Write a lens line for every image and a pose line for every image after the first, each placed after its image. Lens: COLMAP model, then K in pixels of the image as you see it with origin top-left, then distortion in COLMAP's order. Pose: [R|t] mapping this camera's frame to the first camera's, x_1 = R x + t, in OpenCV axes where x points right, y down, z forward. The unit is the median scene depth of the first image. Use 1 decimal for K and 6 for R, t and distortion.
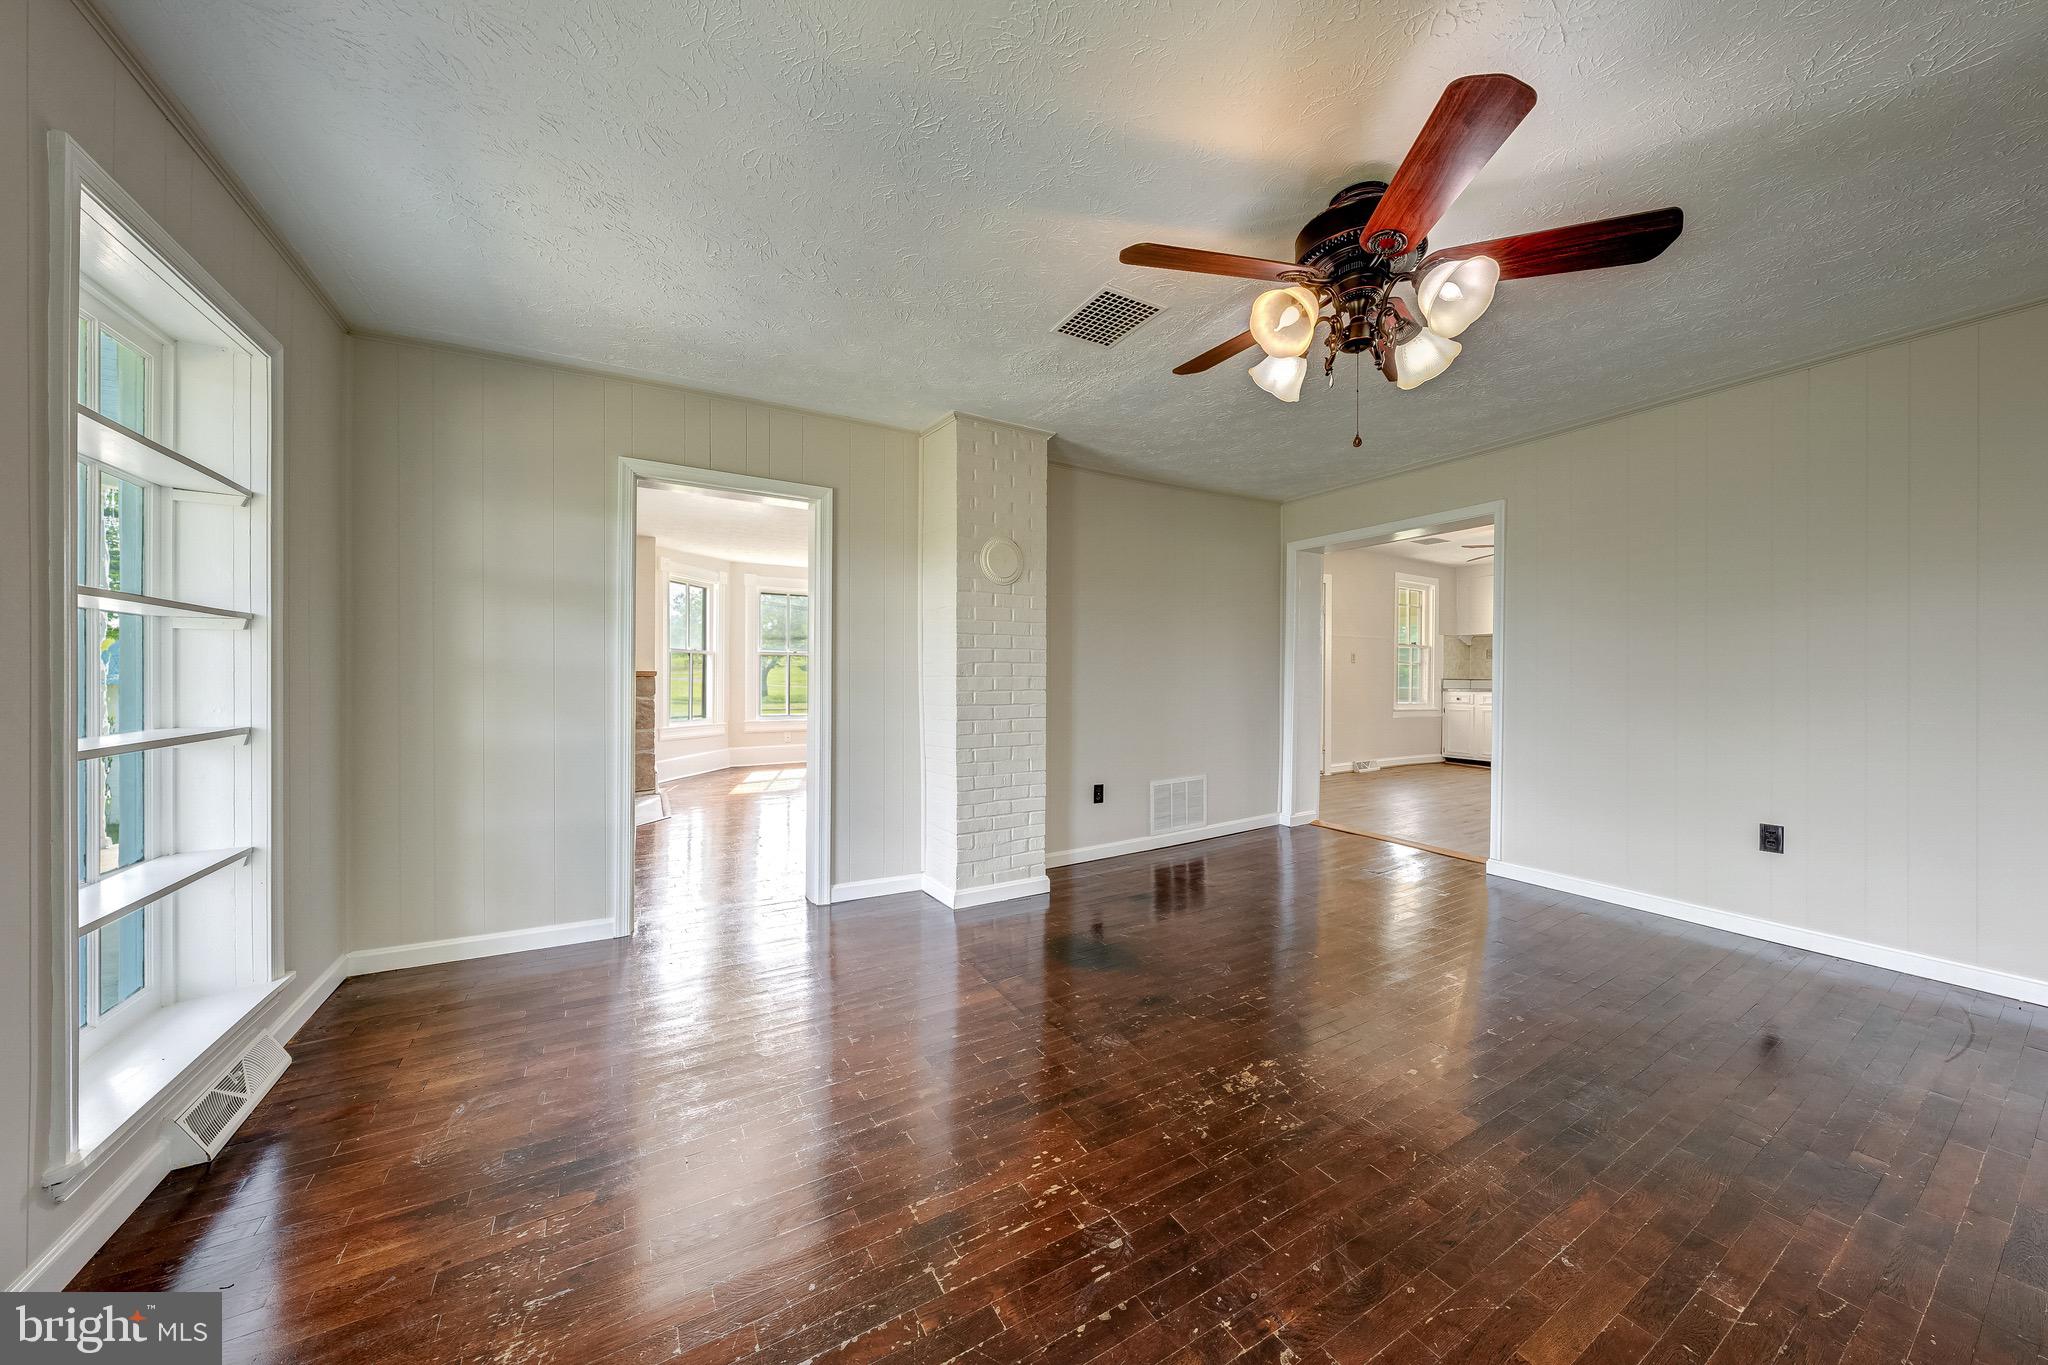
lens RADIAL K [[694.5, 0, 1027.5], [0, 694.5, 680.6], [0, 0, 1]] dist [-0.001409, -0.000129]
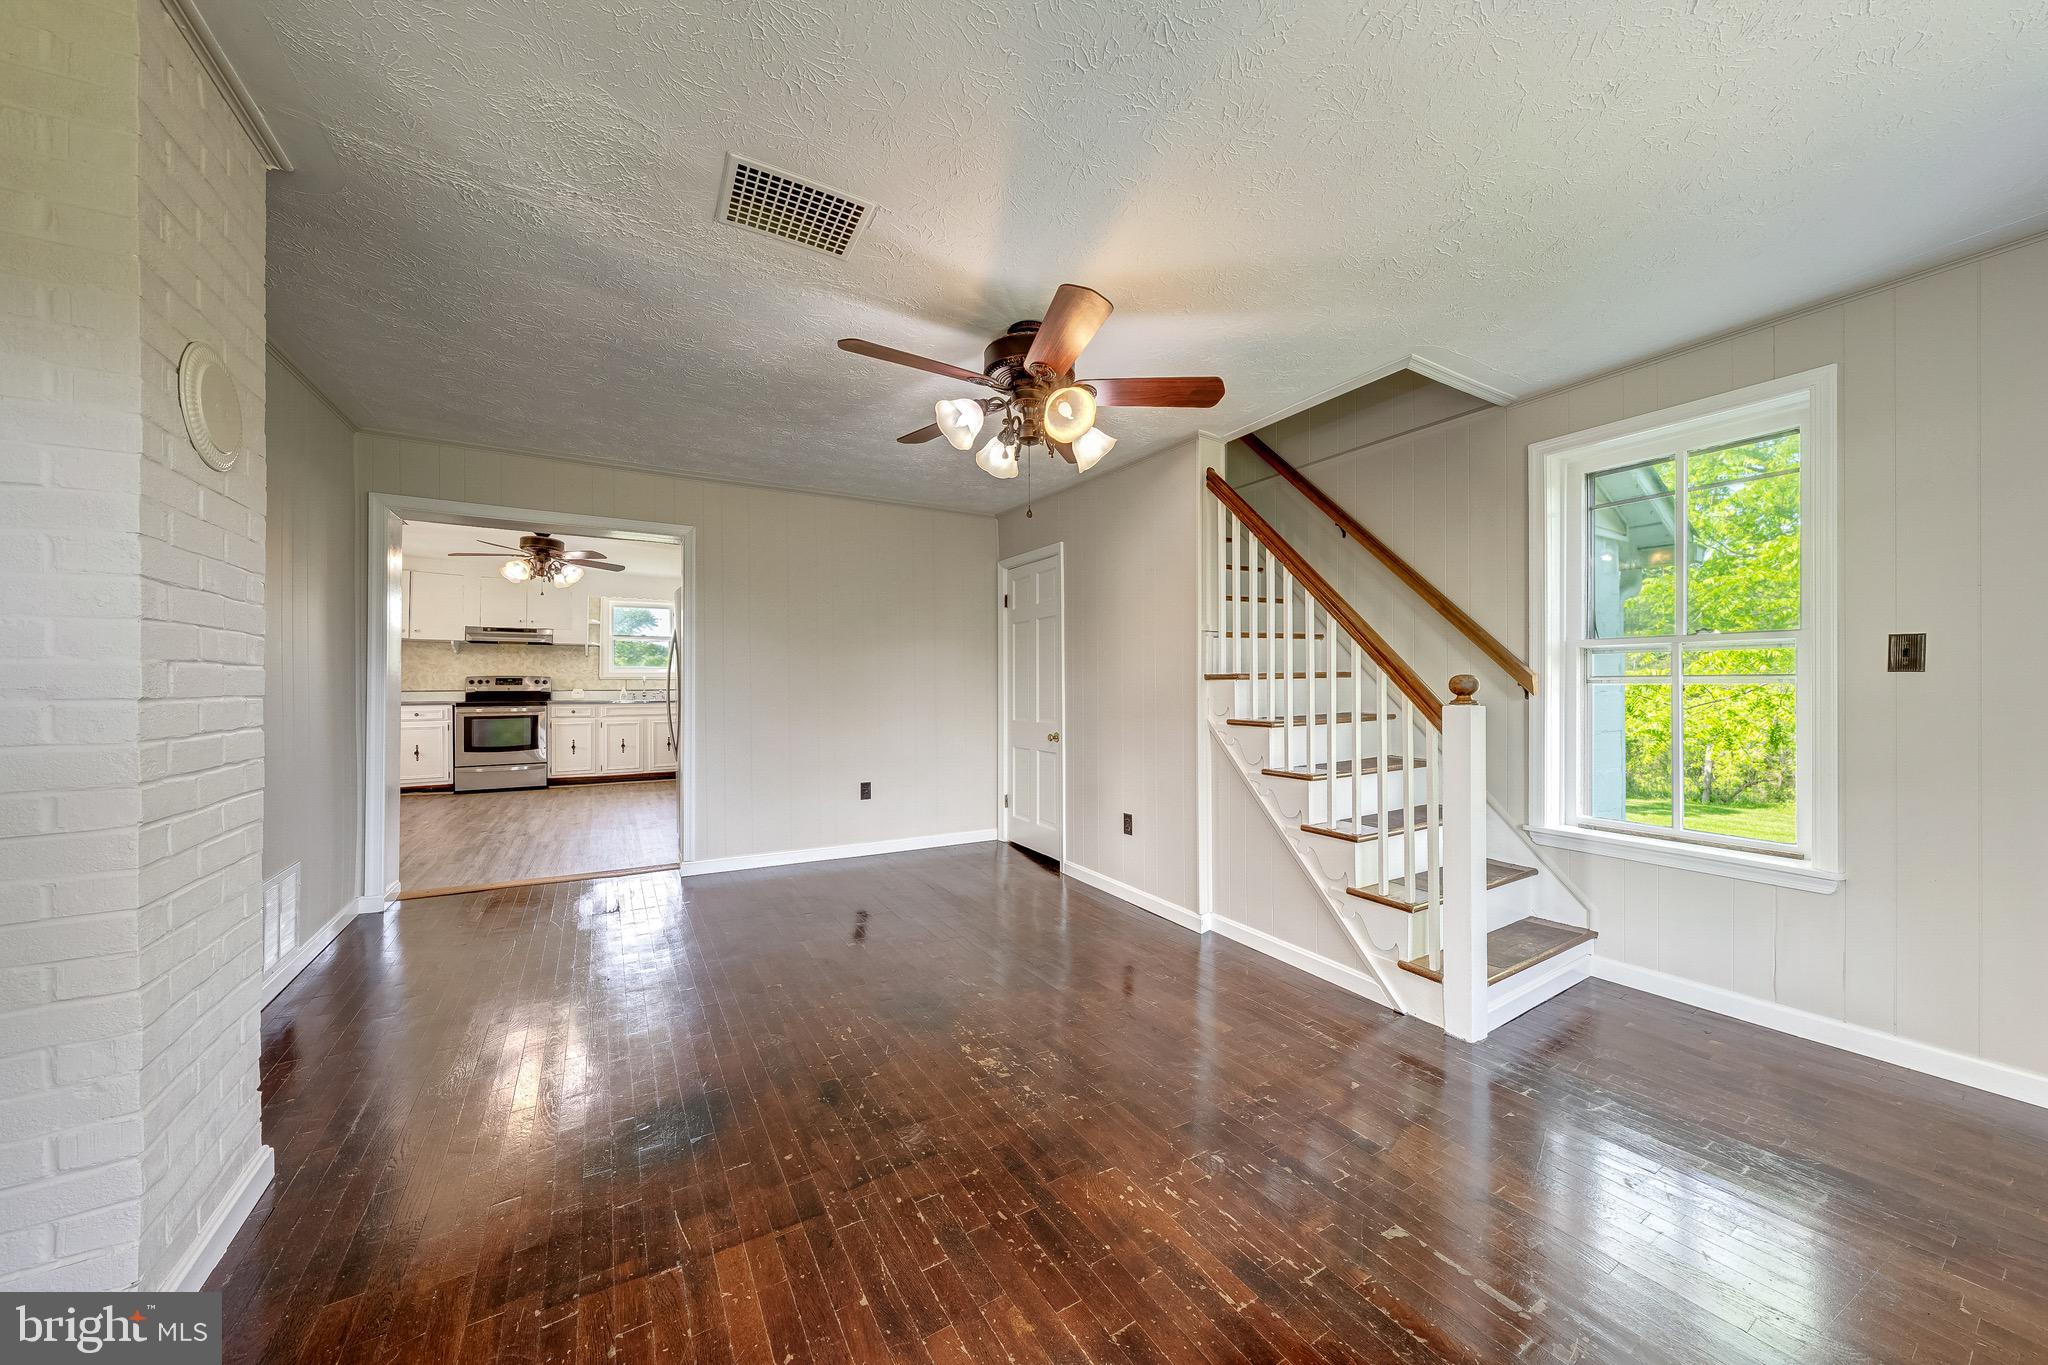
lens RADIAL K [[694.5, 0, 1027.5], [0, 694.5, 680.6], [0, 0, 1]] dist [-0.001409, -0.000129]
pose [[-0.003539, 0.004118, 0.999985, -0.838983], [0.008414, 0.999956, -0.004088, -0.024698], [-0.999958, 0.008399, -0.003573, 1.015465]]
